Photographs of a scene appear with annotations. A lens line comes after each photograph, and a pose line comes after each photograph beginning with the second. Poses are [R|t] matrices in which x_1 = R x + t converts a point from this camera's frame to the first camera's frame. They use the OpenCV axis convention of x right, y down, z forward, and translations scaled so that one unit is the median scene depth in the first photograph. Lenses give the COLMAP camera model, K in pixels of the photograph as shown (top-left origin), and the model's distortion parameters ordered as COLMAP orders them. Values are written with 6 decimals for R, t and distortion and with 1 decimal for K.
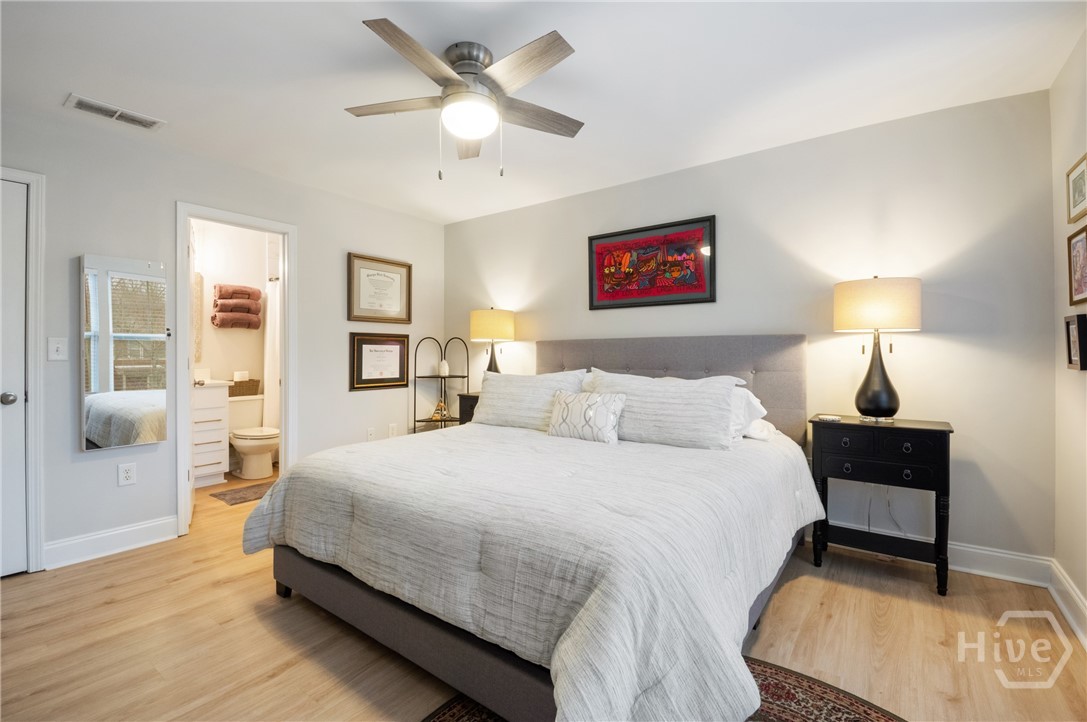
lens RADIAL K [[474.6, 0, 548.5], [0, 474.6, 354.2], [0, 0, 1]] dist [0.000956, -0.010923]
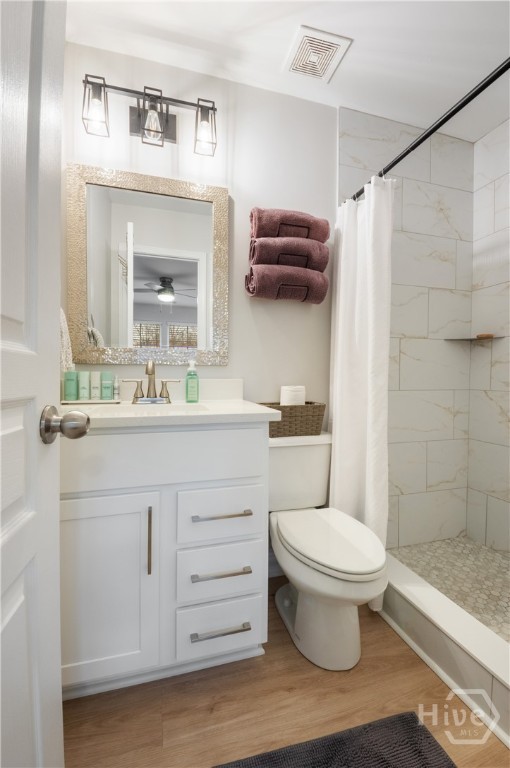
lens RADIAL K [[335.3, 0, 255.5], [0, 335.3, 383.9], [0, 0, 1]] dist [0.000956, -0.010923]
pose [[0.794991, 0.019911, -0.606295, -0.477418], [-0.015494, 0.999802, 0.012518, 0.031789], [0.606424, -0.000558, 0.795141, 0.713204]]
